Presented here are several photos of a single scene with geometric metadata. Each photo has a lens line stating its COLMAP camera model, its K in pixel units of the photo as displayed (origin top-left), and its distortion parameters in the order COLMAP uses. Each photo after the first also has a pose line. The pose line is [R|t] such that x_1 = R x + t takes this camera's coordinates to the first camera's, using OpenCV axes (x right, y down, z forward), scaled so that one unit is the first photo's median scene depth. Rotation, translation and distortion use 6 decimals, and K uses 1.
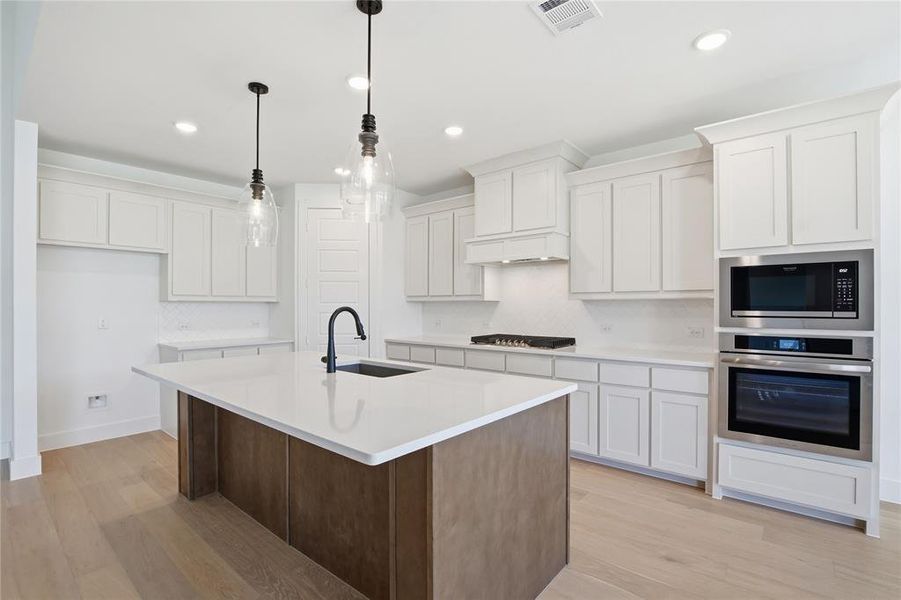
lens RADIAL K [[419.2, 0, 451.0], [0, 419.2, 301.4], [0, 0, 1]] dist [-0.029225, -0.000596]
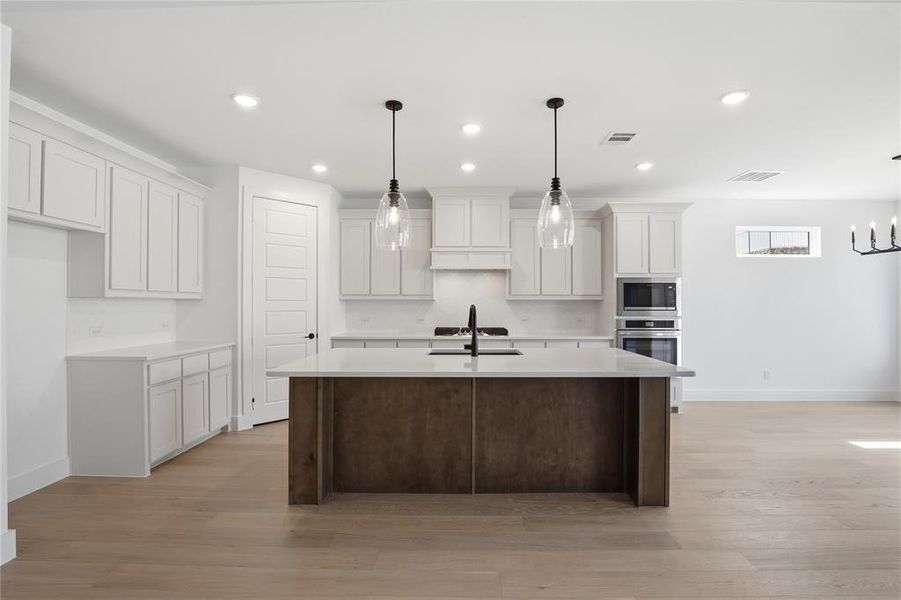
lens RADIAL K [[419.2, 0, 451.2], [0, 419.2, 303.9], [0, 0, 1]] dist [-0.029225, -0.000596]
pose [[0.776992, 0.001694, 0.629508, -0.814430], [-0.007405, 0.999952, 0.006450, 0.002346], [-0.629467, -0.009673, 0.776967, 0.041136]]
